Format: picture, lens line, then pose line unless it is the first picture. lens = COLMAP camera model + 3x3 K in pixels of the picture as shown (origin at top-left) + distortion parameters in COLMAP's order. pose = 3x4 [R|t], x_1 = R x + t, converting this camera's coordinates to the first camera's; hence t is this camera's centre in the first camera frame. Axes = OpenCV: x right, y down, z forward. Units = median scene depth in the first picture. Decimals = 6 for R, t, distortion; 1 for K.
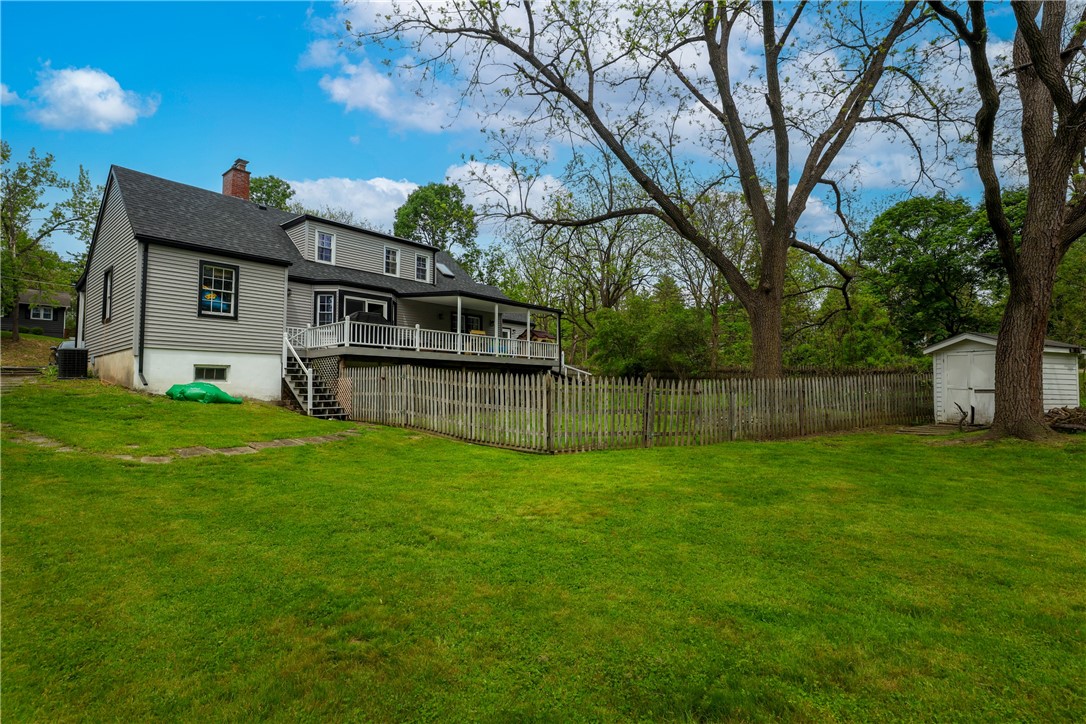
lens RADIAL K [[530.6, 0, 543.9], [0, 530.6, 361.5], [0, 0, 1]] dist [-0.001854, -0.000119]
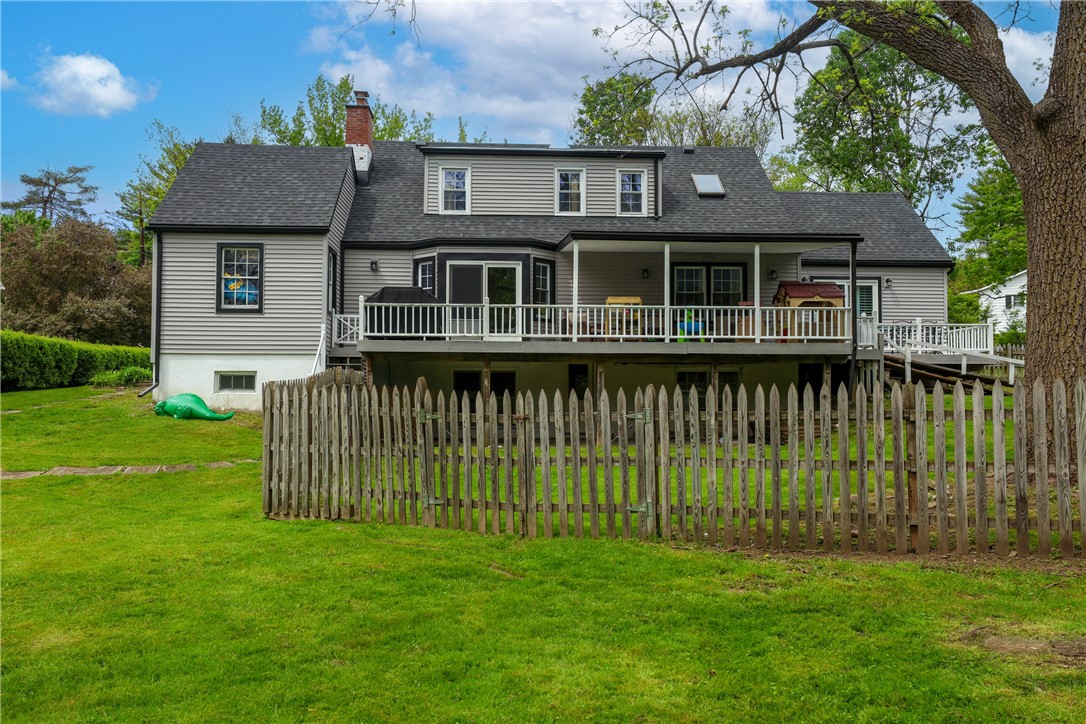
lens RADIAL K [[928.7, 0, 543.2], [0, 928.7, 362.3], [0, 0, 1]] dist [0.047614, 0.001309]
pose [[0.678358, -0.021464, -0.734418, 0.663647], [0.034528, 0.999400, 0.002684, 0.004933], [0.733920, -0.027178, 0.678692, 0.345453]]
